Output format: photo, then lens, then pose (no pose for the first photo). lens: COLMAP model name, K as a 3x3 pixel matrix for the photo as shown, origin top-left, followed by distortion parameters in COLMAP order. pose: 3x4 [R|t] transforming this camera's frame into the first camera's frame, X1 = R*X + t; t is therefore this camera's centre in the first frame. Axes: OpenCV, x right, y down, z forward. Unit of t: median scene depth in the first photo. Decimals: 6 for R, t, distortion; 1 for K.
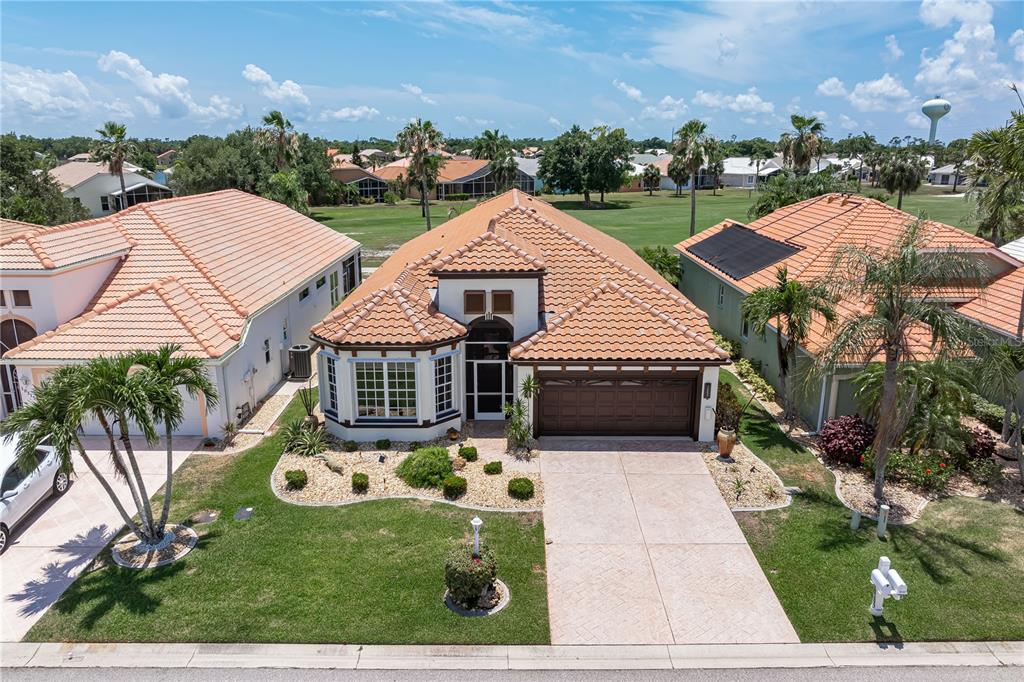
lens RADIAL K [[721.0, 0, 512.0], [0, 721.0, 334.1], [0, 0, 1]] dist [-0.029335, 0.014566]
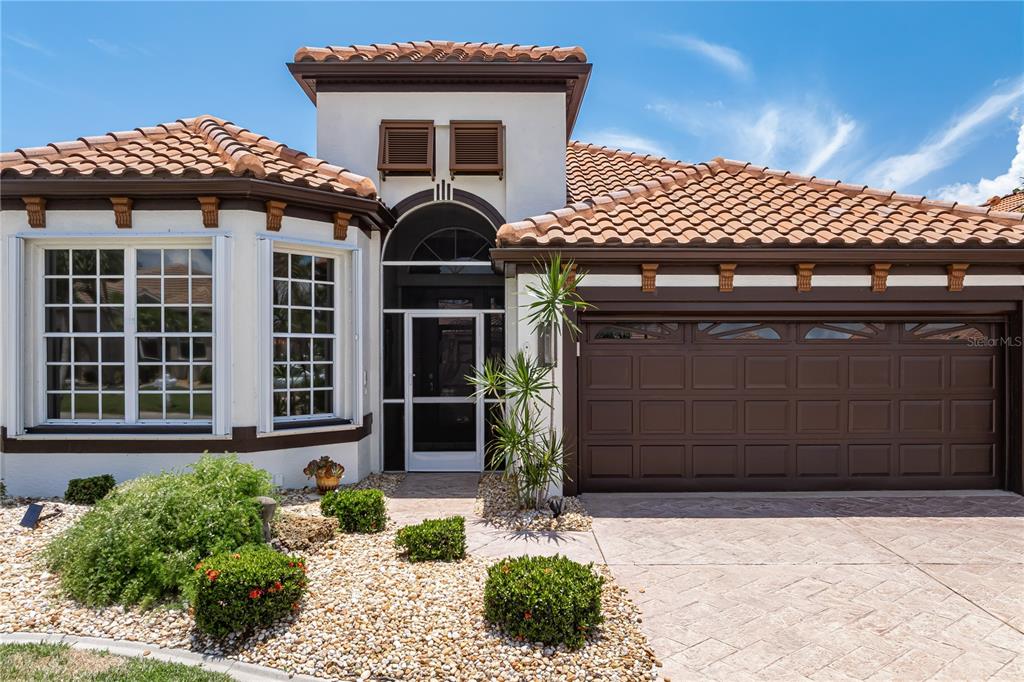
lens RADIAL K [[726.2, 0, 515.1], [0, 726.2, 367.0], [0, 0, 1]] dist [-0.041448, -0.000800]
pose [[0.999820, -0.001859, 0.018881, -0.000059], [0.006275, 0.971586, -0.236603, 0.174114], [-0.017905, 0.236679, 0.971423, 0.677441]]
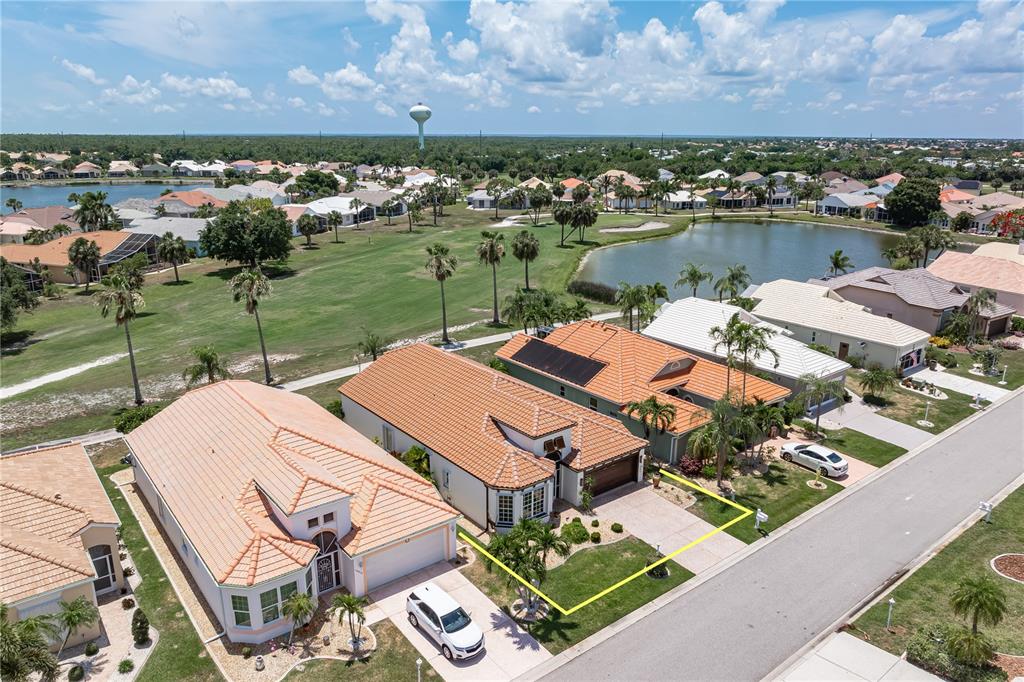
lens RADIAL K [[721.0, 0, 513.9], [0, 721.0, 346.9], [0, 0, 1]] dist [-0.029335, 0.014566]
pose [[0.785276, -0.174461, 0.594058, -1.314243], [0.154807, 0.984330, 0.084438, -0.519148], [-0.599480, 0.025658, 0.799978, -0.552392]]
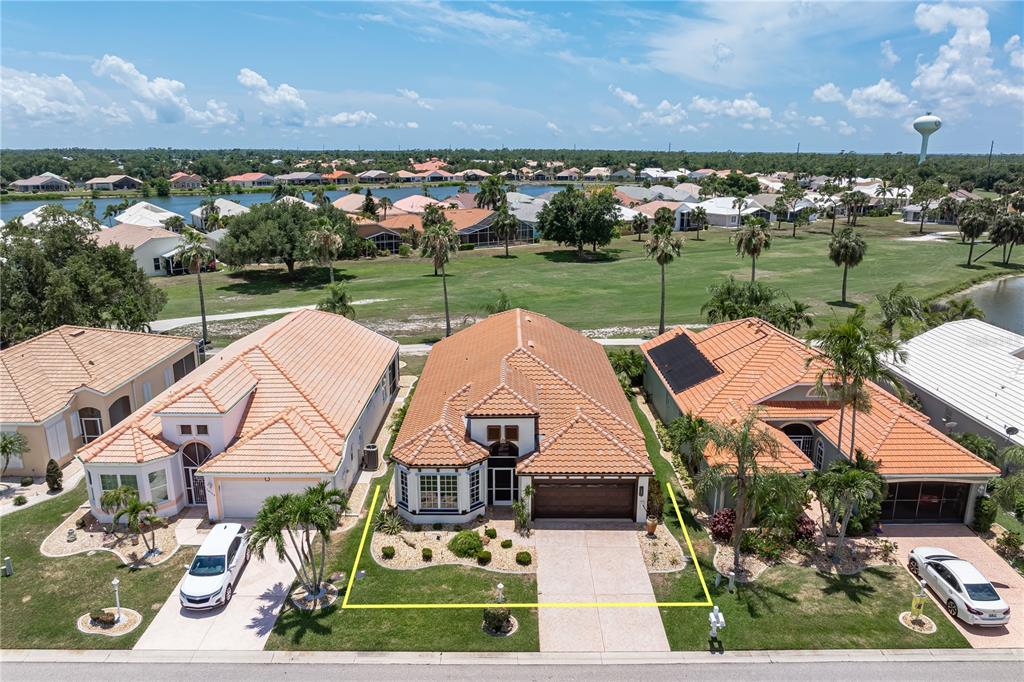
lens RADIAL K [[721.0, 0, 509.9], [0, 721.0, 337.0], [0, 0, 1]] dist [-0.029335, 0.014566]
pose [[1.000000, -0.000025, 0.000986, -0.019303], [0.000029, 0.999993, -0.003804, -0.260513], [-0.000986, 0.003804, 0.999992, -0.597640]]
